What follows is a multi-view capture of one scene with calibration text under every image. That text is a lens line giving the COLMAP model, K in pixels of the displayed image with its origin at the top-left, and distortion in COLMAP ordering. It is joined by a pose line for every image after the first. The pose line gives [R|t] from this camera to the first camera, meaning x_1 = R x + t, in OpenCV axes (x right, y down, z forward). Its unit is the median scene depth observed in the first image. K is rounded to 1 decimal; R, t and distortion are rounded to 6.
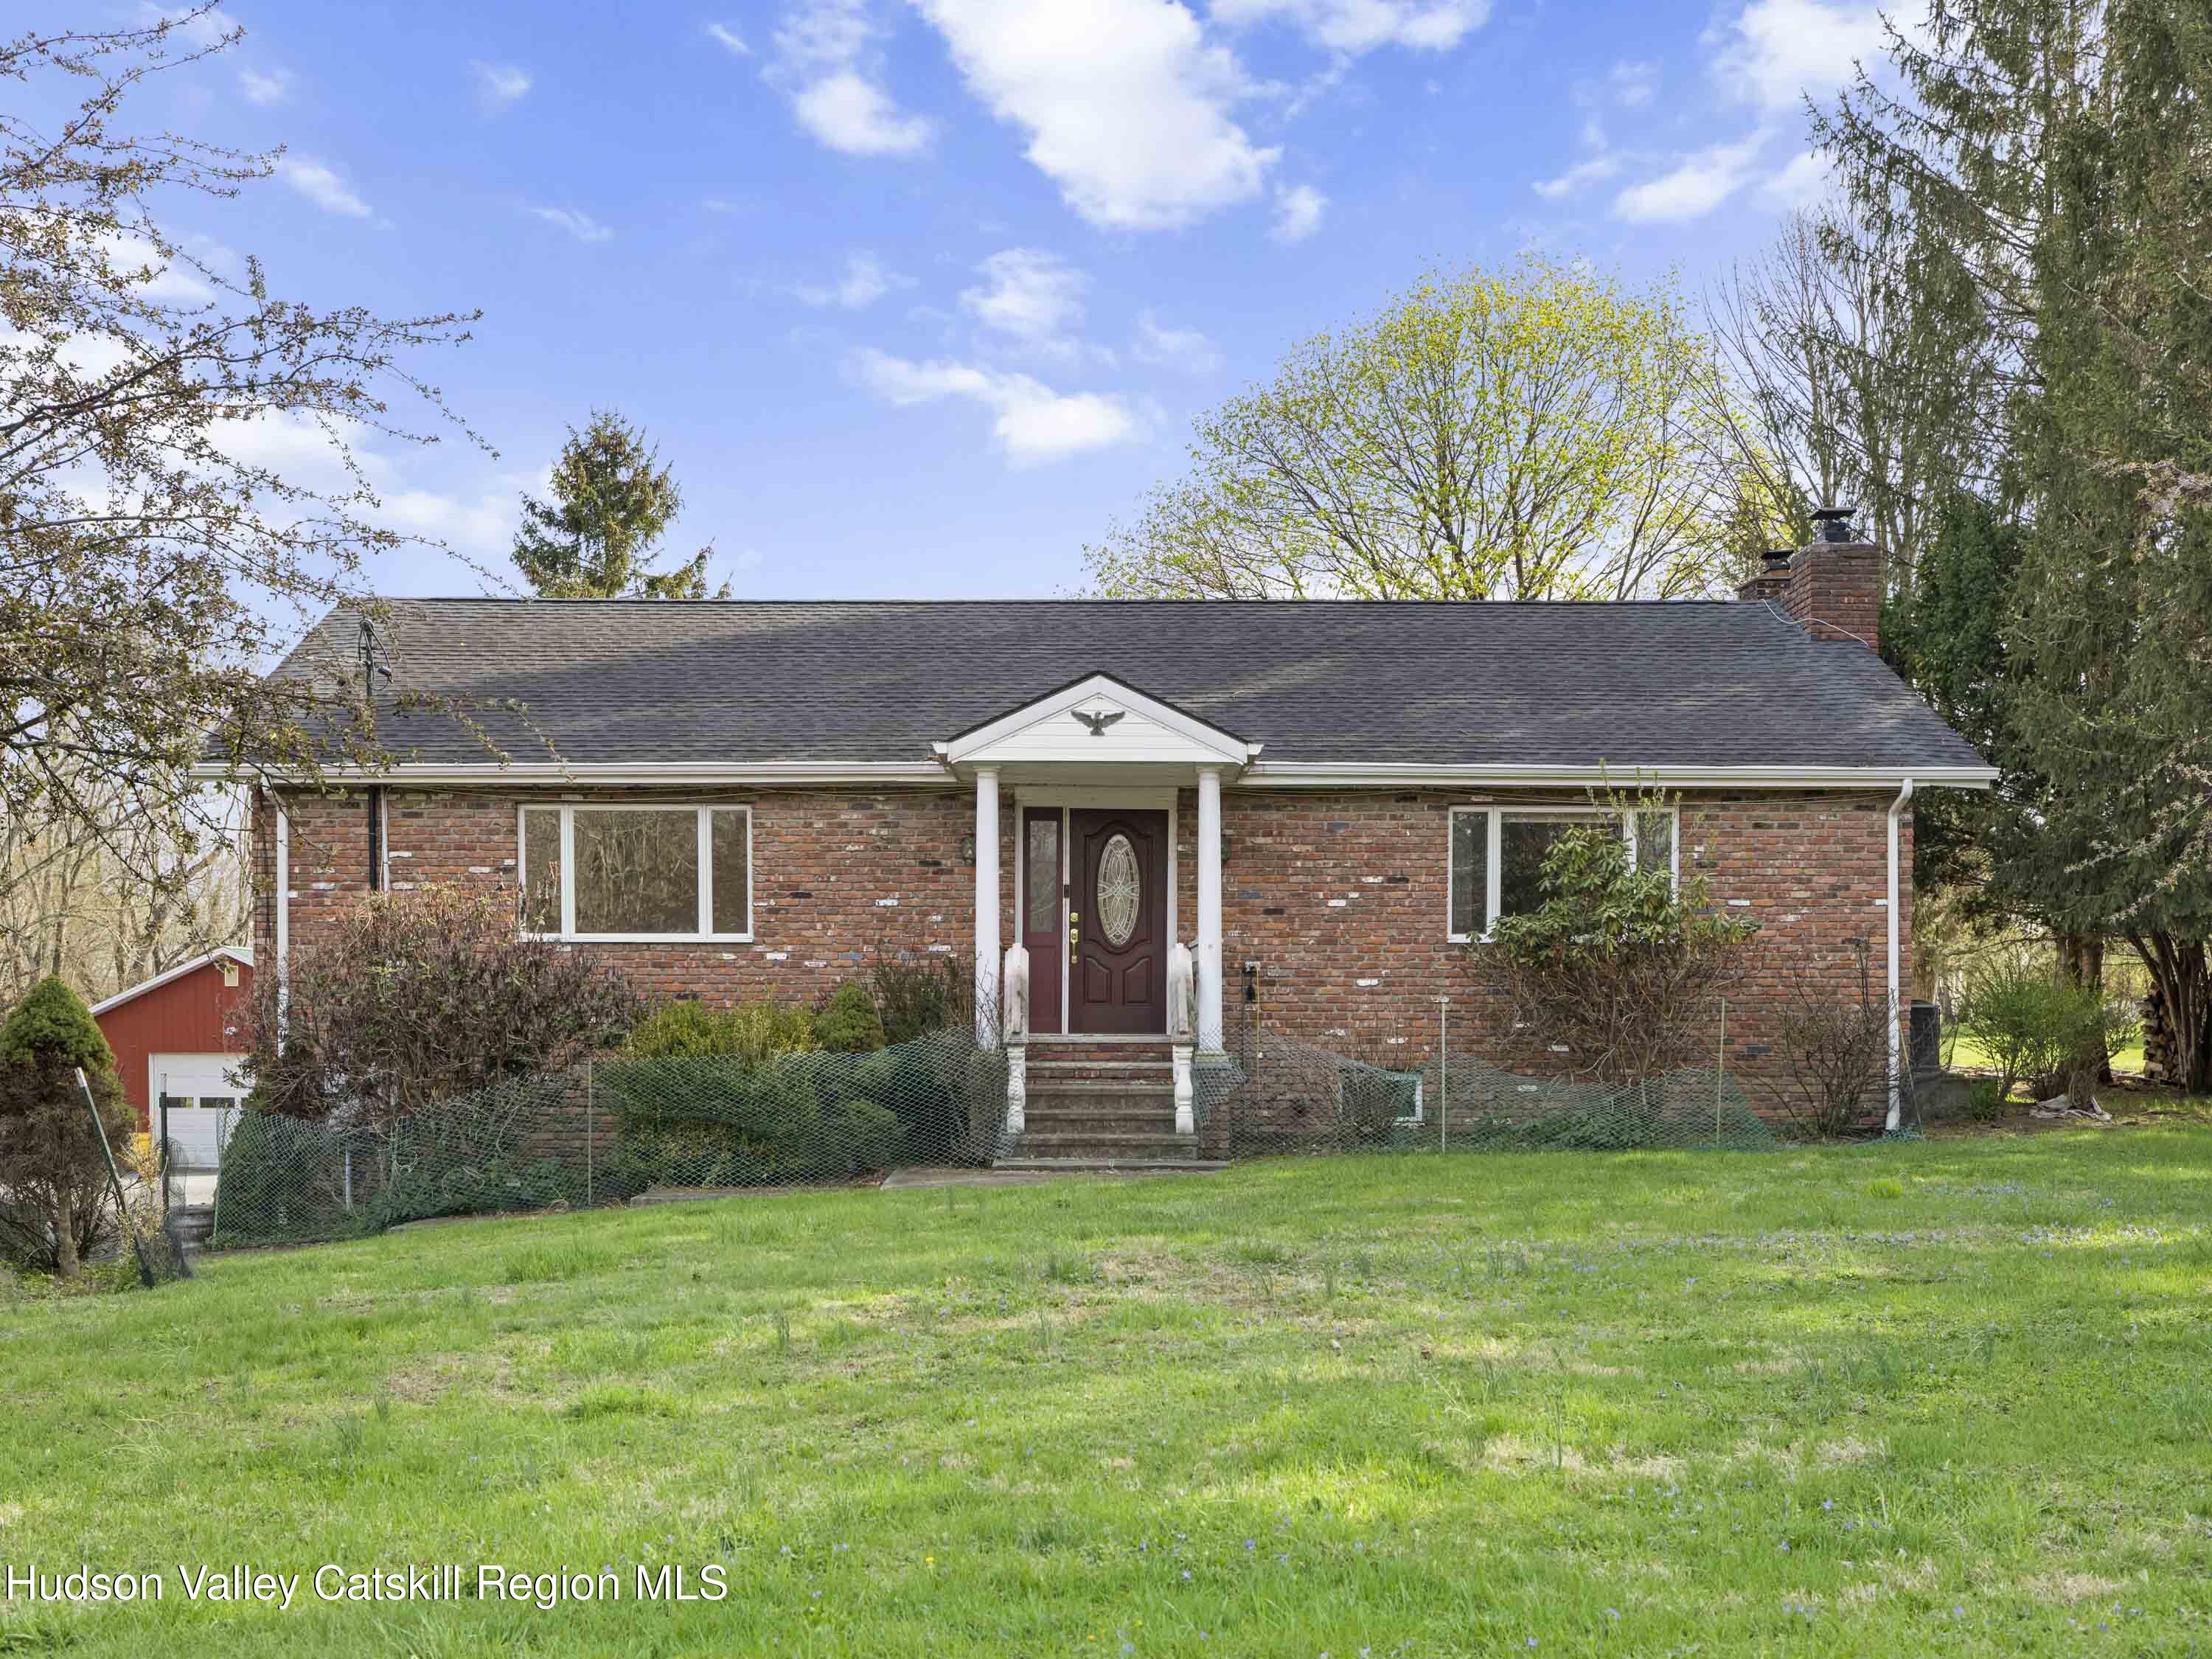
lens RADIAL K [[2346.6, 0, 1106.0], [0, 2346.6, 829.5], [0, 0, 1]] dist [0.007523, -0.001063]
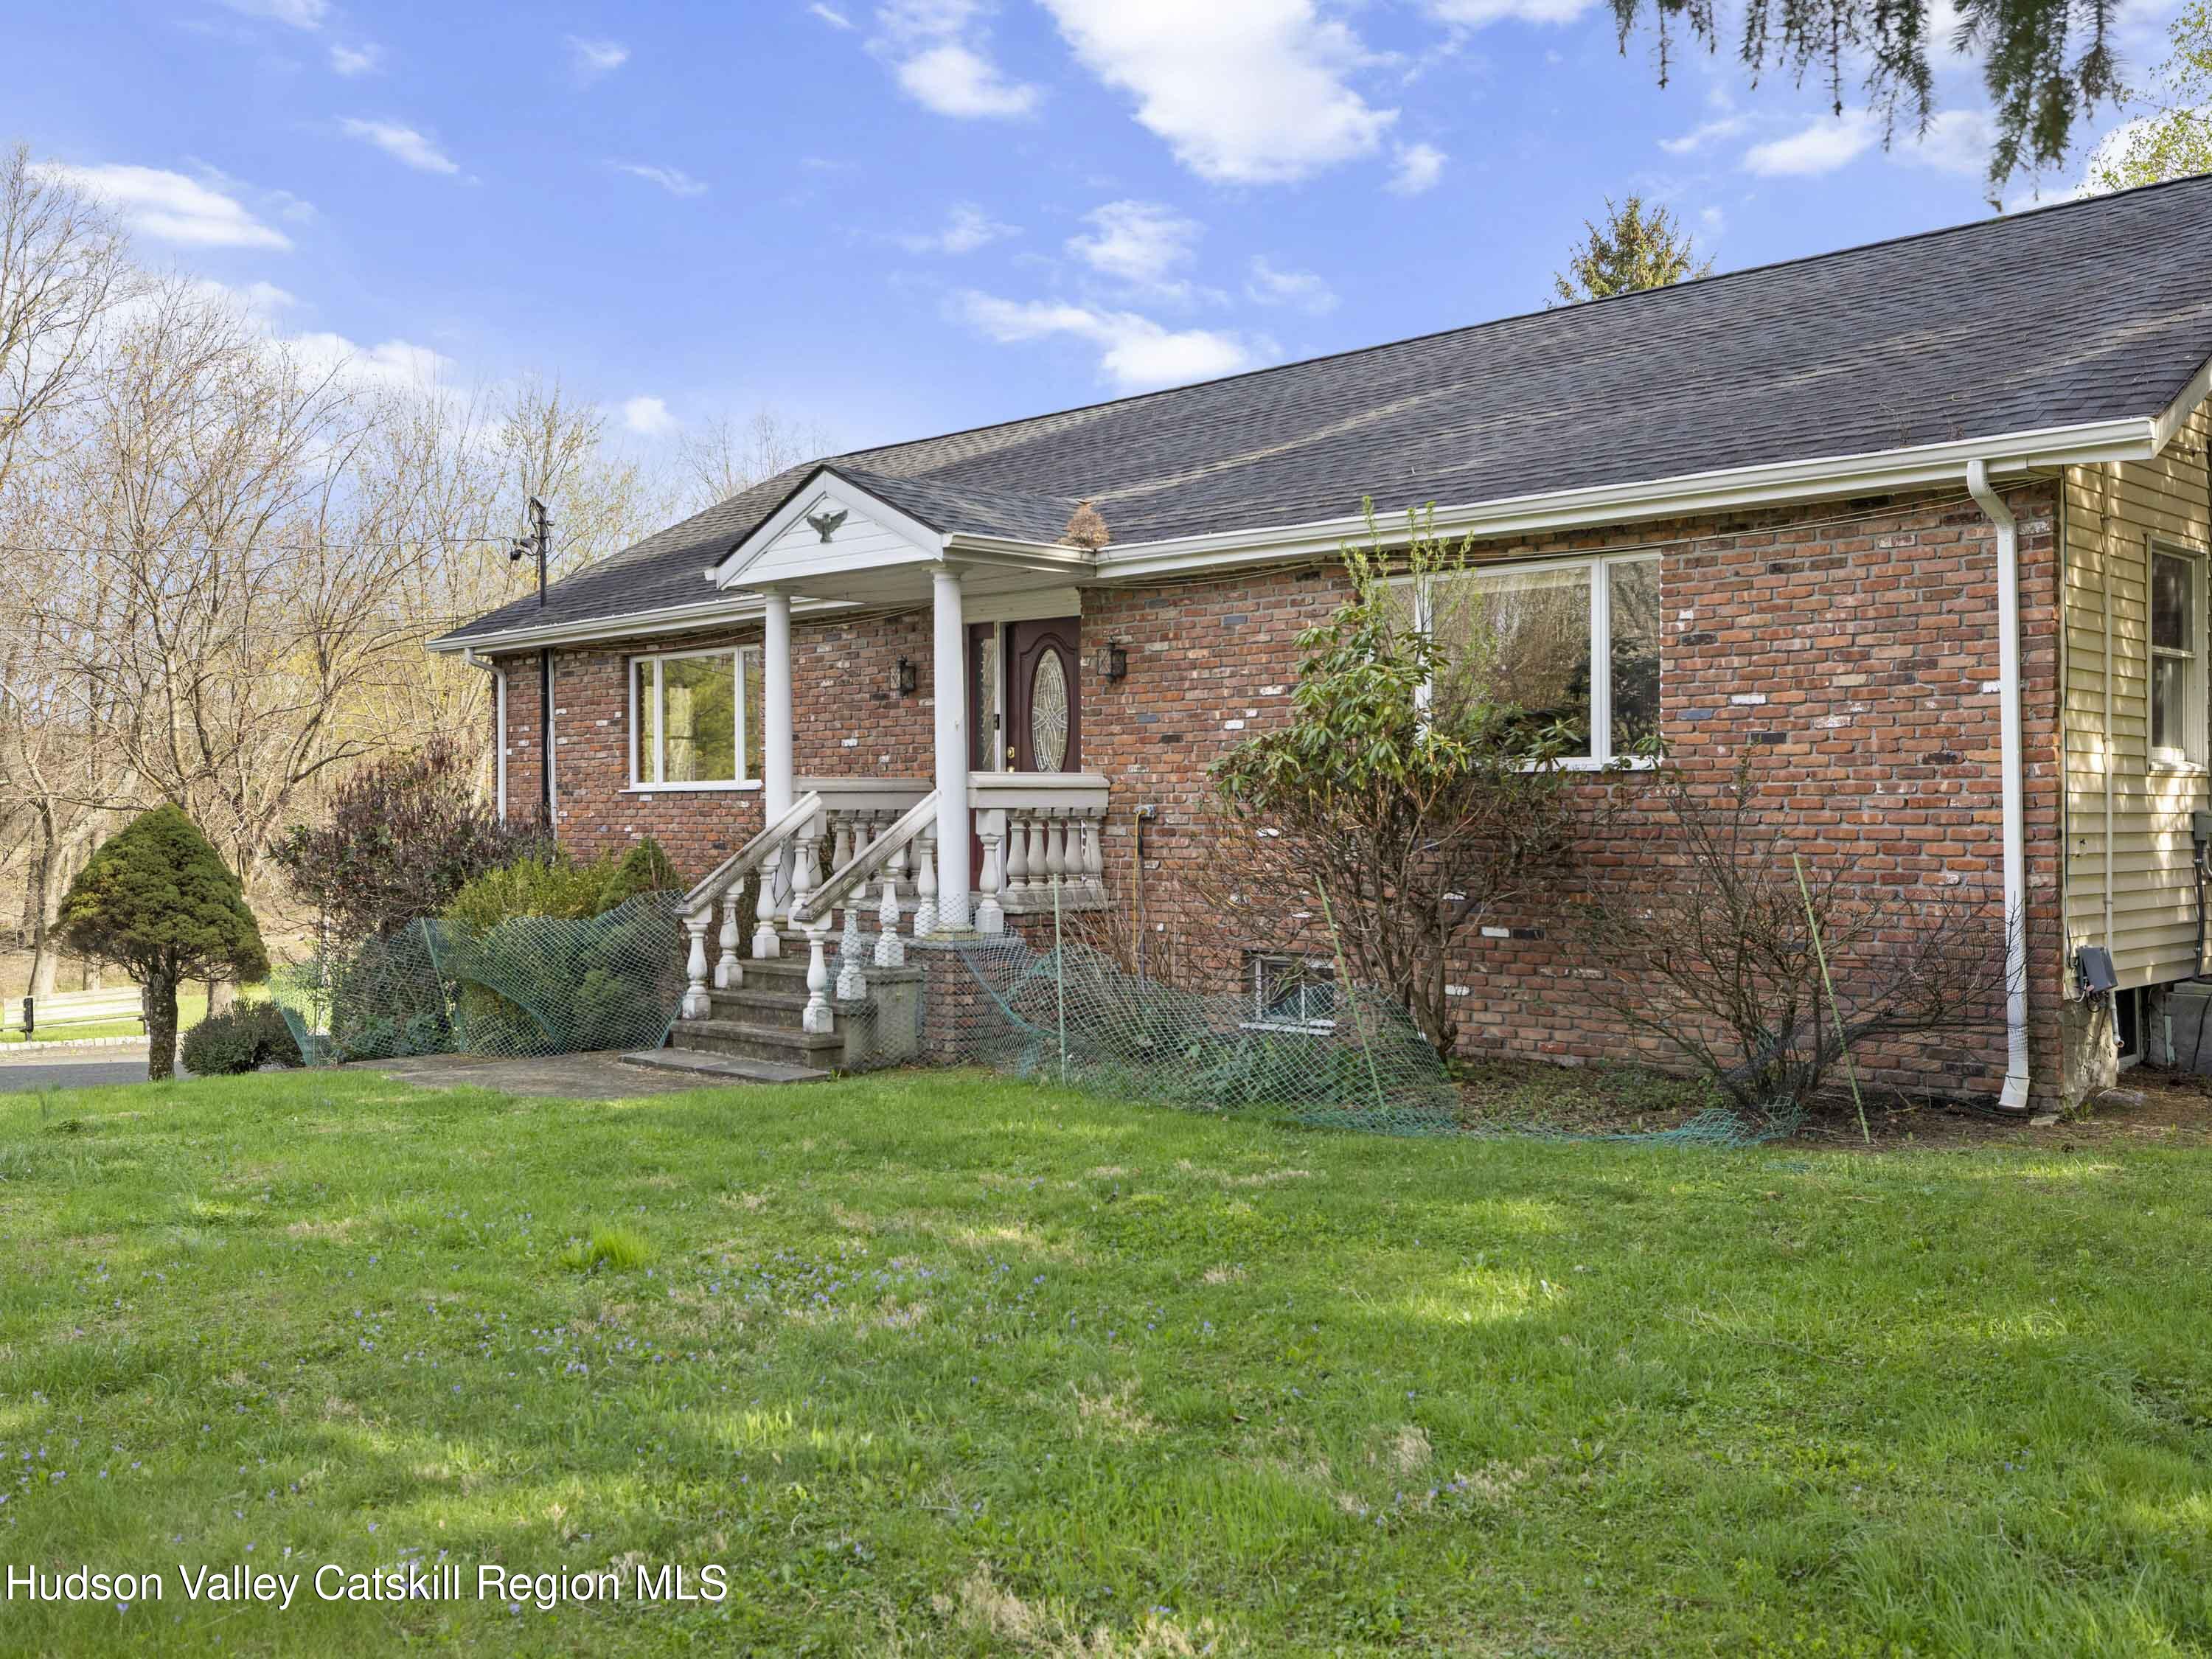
lens RADIAL K [[2005.7, 0, 1106.0], [0, 2005.7, 829.5], [0, 0, 1]] dist [-0.010351, 0.000000]
pose [[0.705901, 0.001203, -0.708309, 0.521339], [0.074724, 0.994292, 0.076158, 0.012880], [0.704358, -0.106688, 0.701782, 0.521799]]
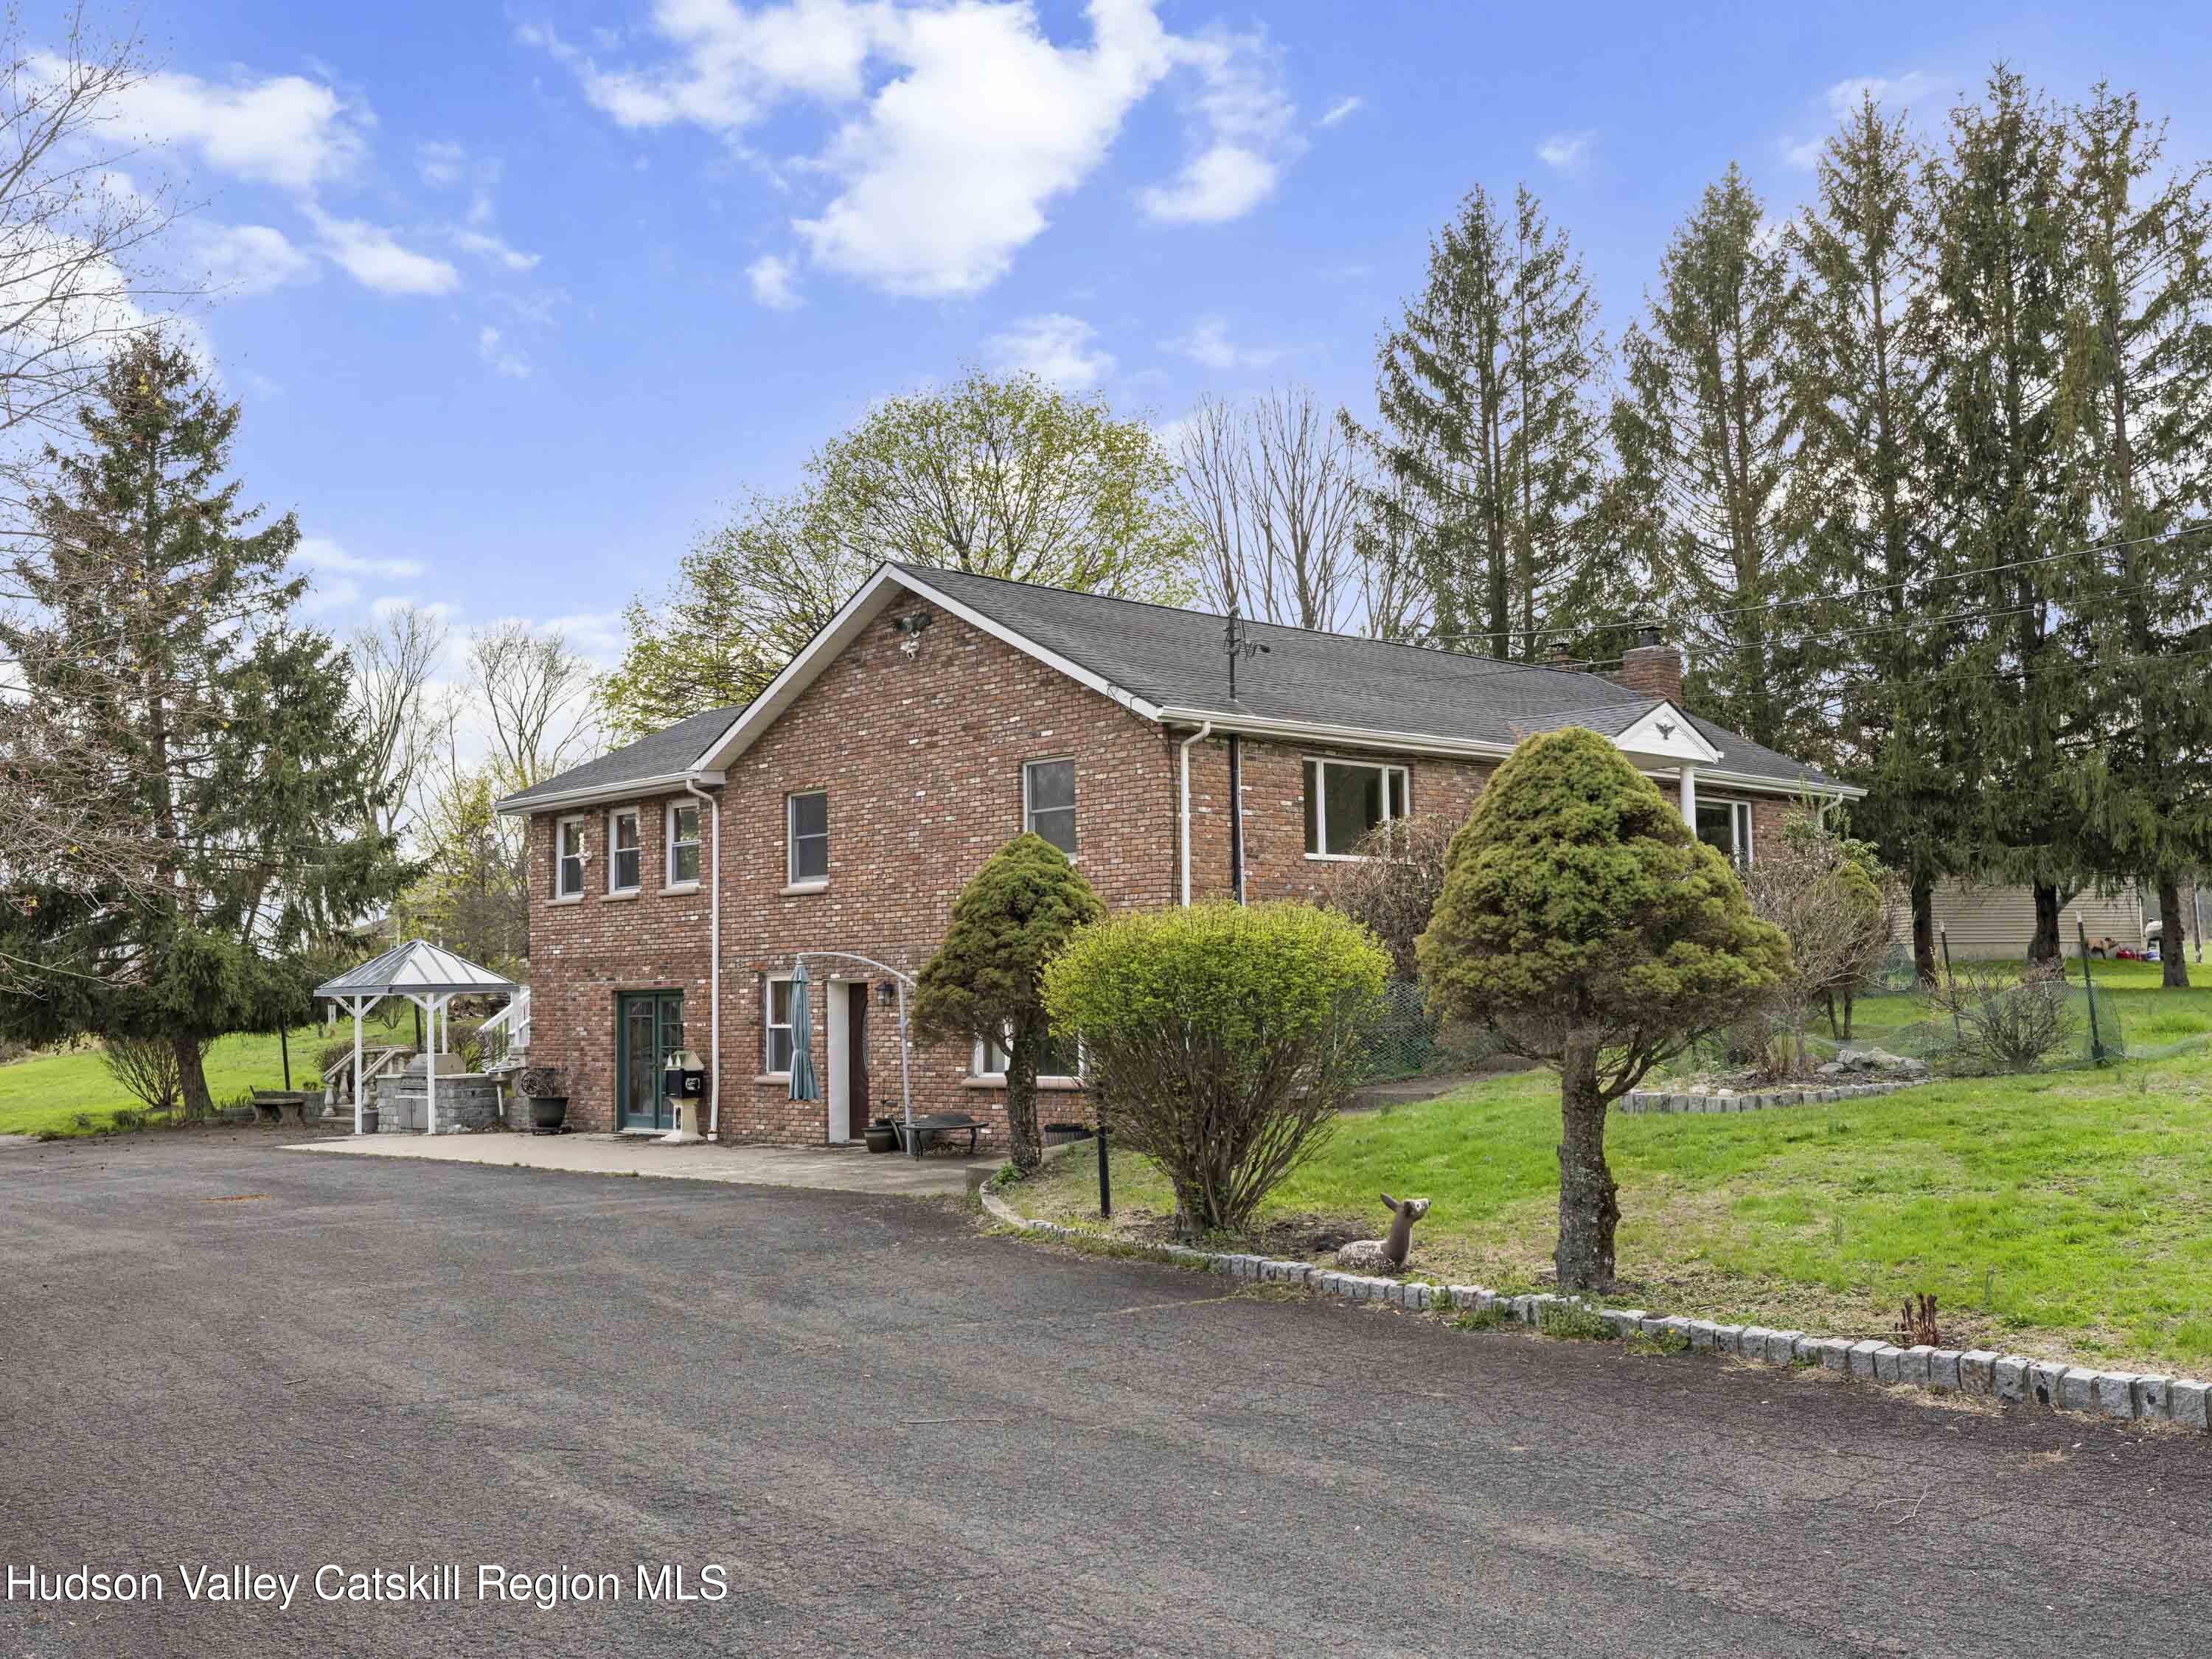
lens RADIAL K [[1968.8, 0, 1106.0], [0, 1968.8, 829.5], [0, 0, 1]] dist [-0.003401, -0.003100]
pose [[0.753893, 0.041751, 0.655669, -1.058357], [-0.049660, 0.998745, -0.006497, 0.043733], [-0.655117, -0.027663, 0.755021, 0.229371]]
